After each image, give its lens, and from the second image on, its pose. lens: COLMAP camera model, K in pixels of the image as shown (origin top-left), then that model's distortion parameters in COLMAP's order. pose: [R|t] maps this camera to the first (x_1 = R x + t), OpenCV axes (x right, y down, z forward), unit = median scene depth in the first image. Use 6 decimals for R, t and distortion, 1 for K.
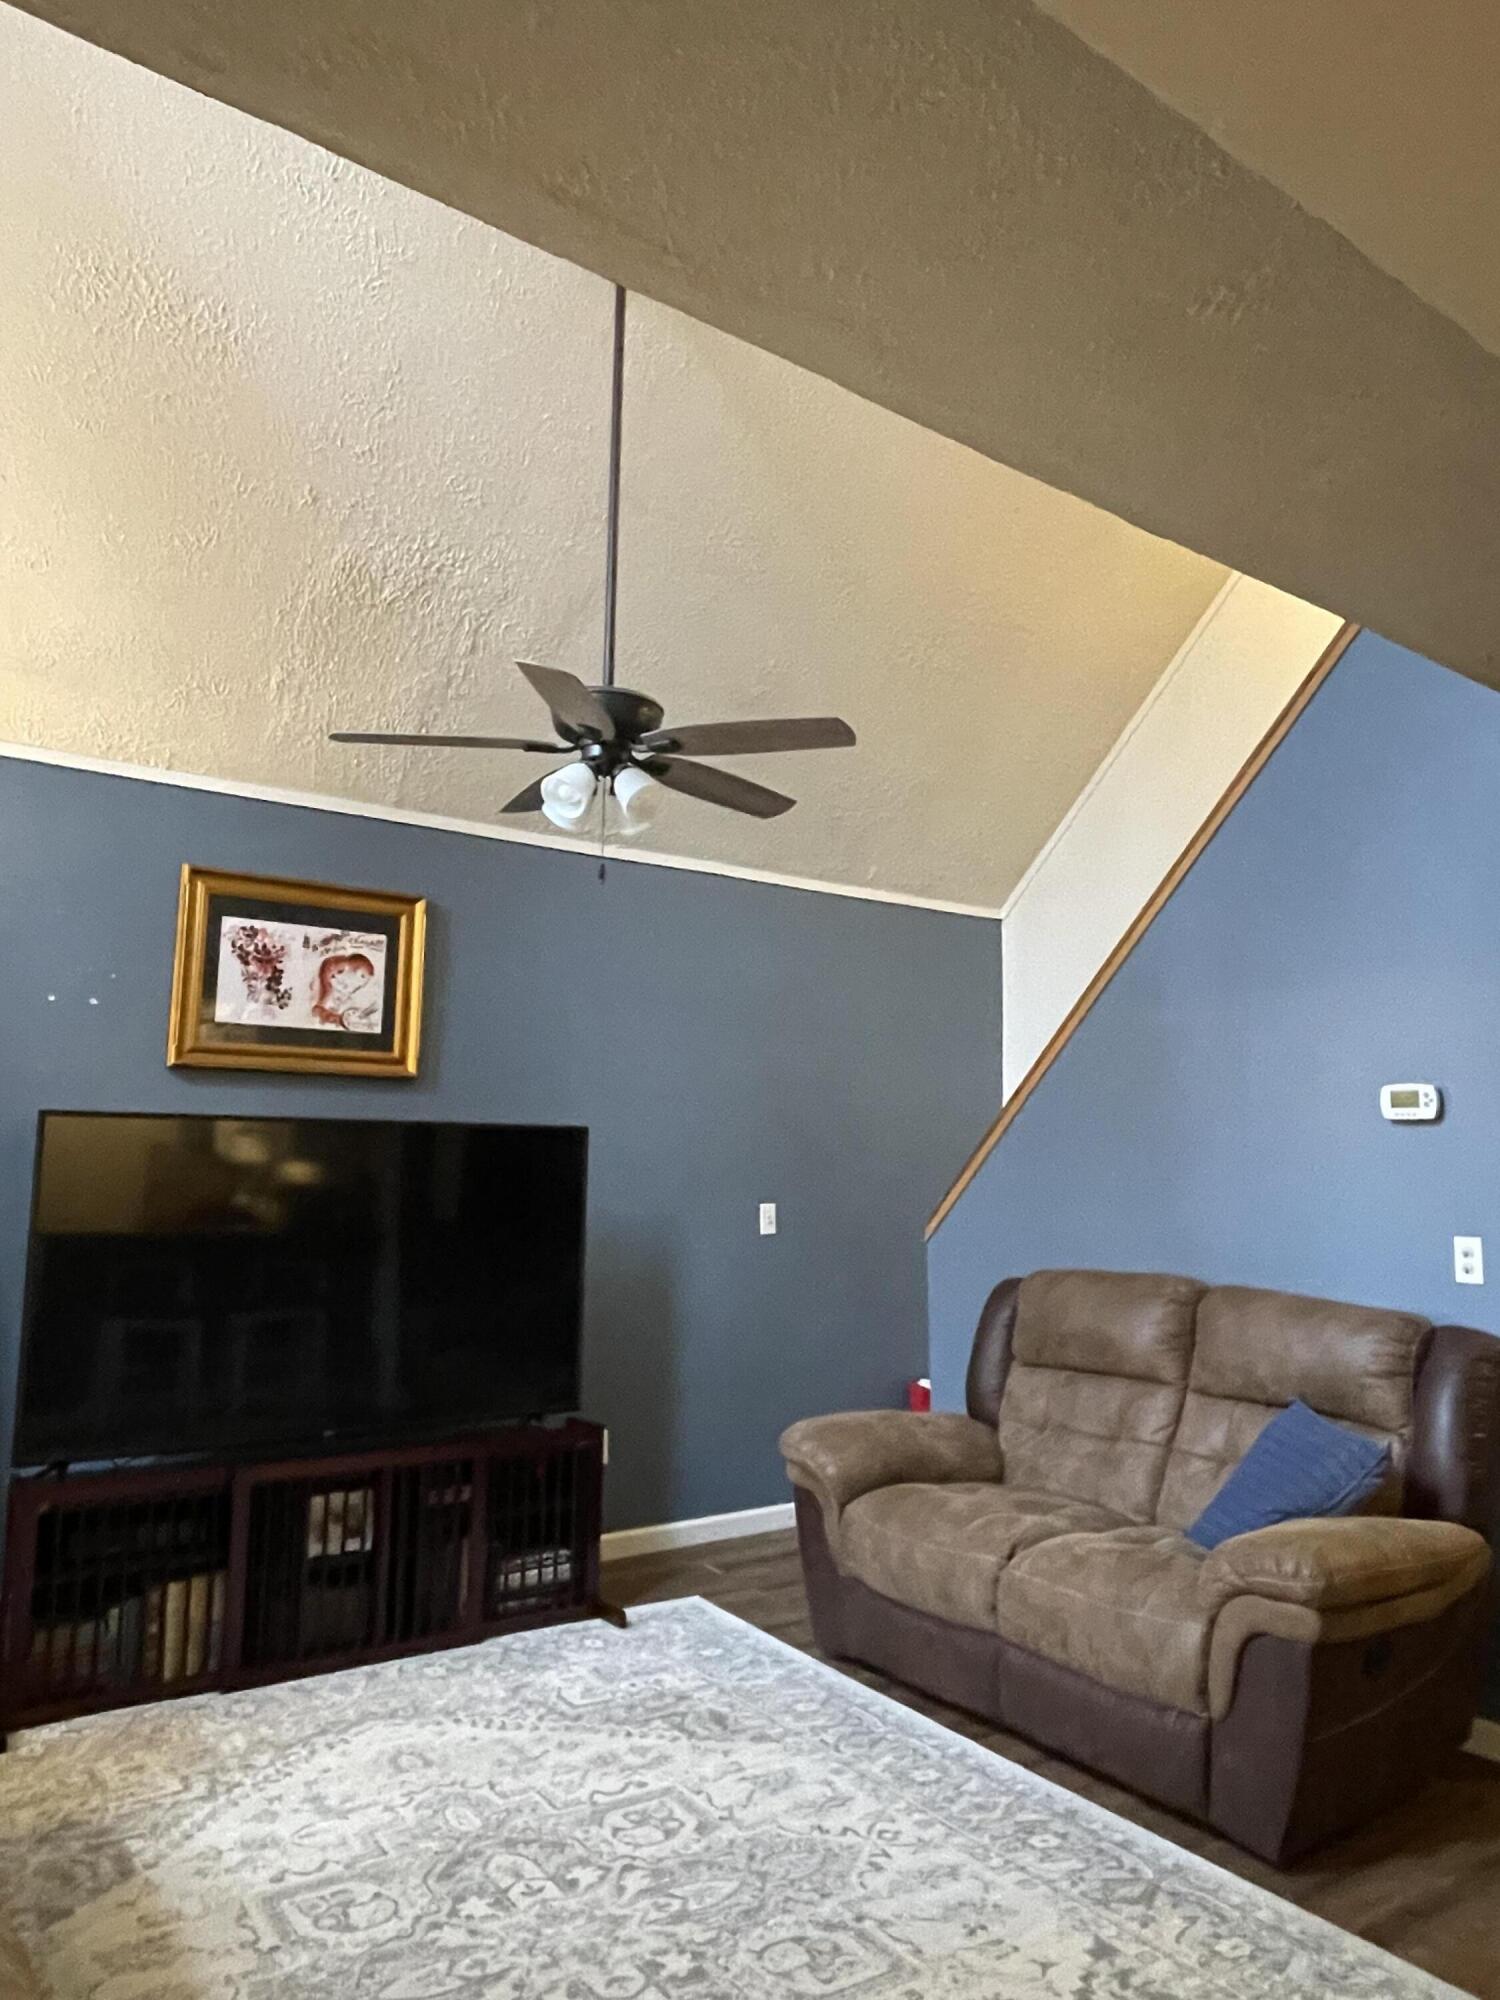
lens RADIAL K [[1398.7, 0, 756.0], [0, 1398.7, 993.0], [0, 0, 1]] dist [-0.005297, -0.008663]
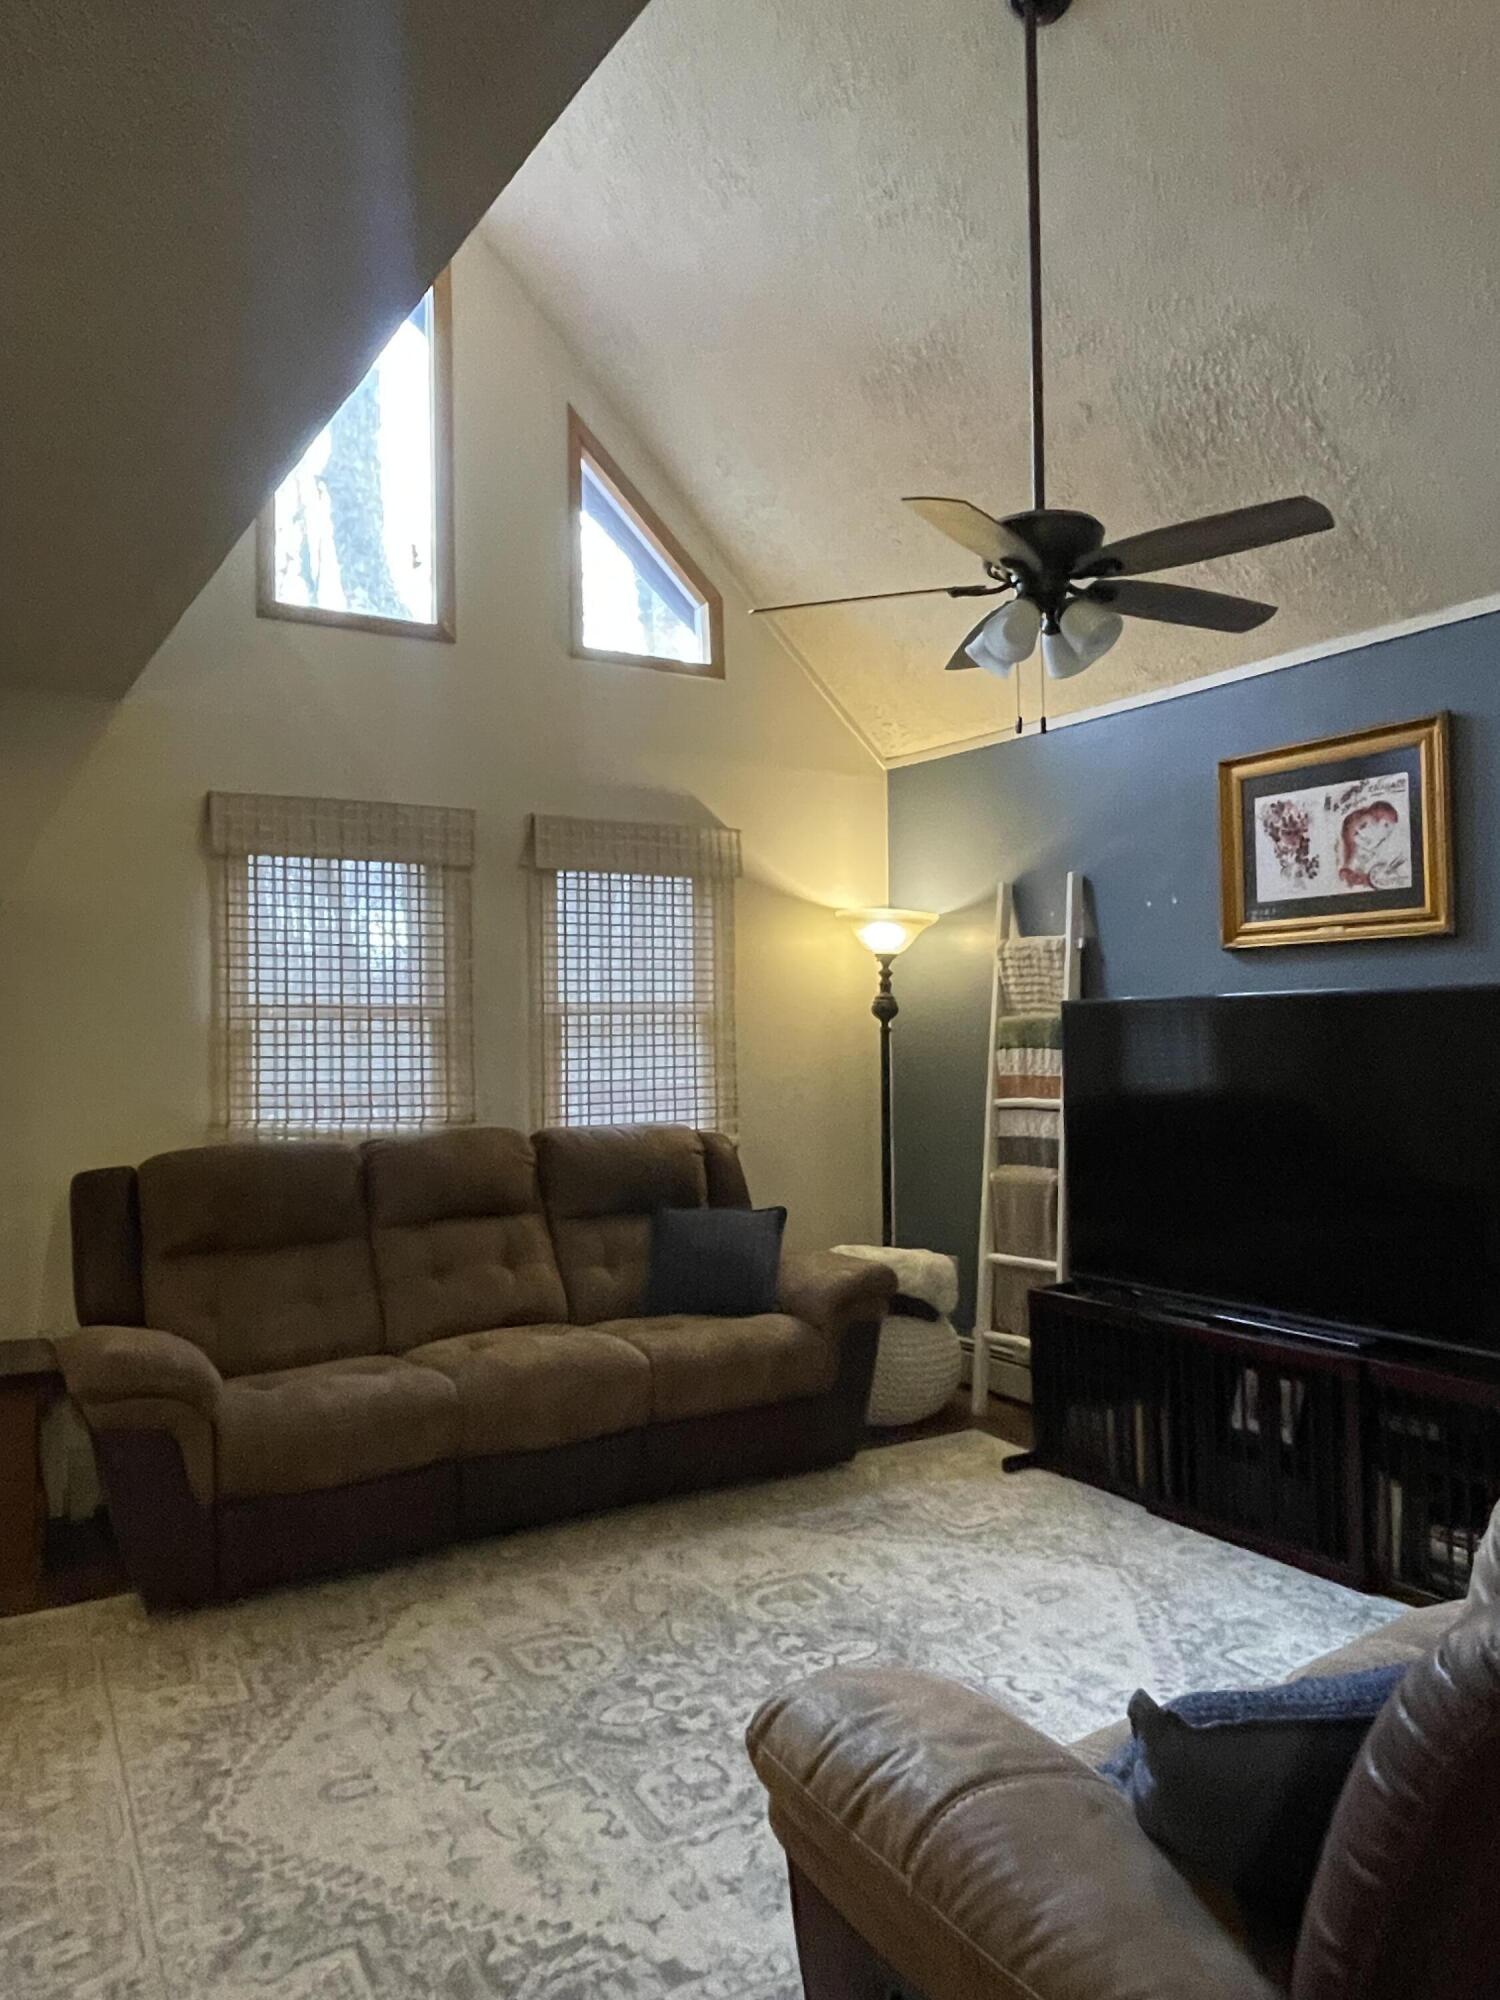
lens RADIAL K [[1398.7, 0, 781.8], [0, 1398.7, 996.3], [0, 0, 1]] dist [-0.005297, -0.008663]
pose [[-0.068363, -0.038360, -0.996923, 0.726105], [0.137103, 0.989419, -0.047473, 0.098791], [0.988195, -0.139926, -0.062380, 0.785169]]
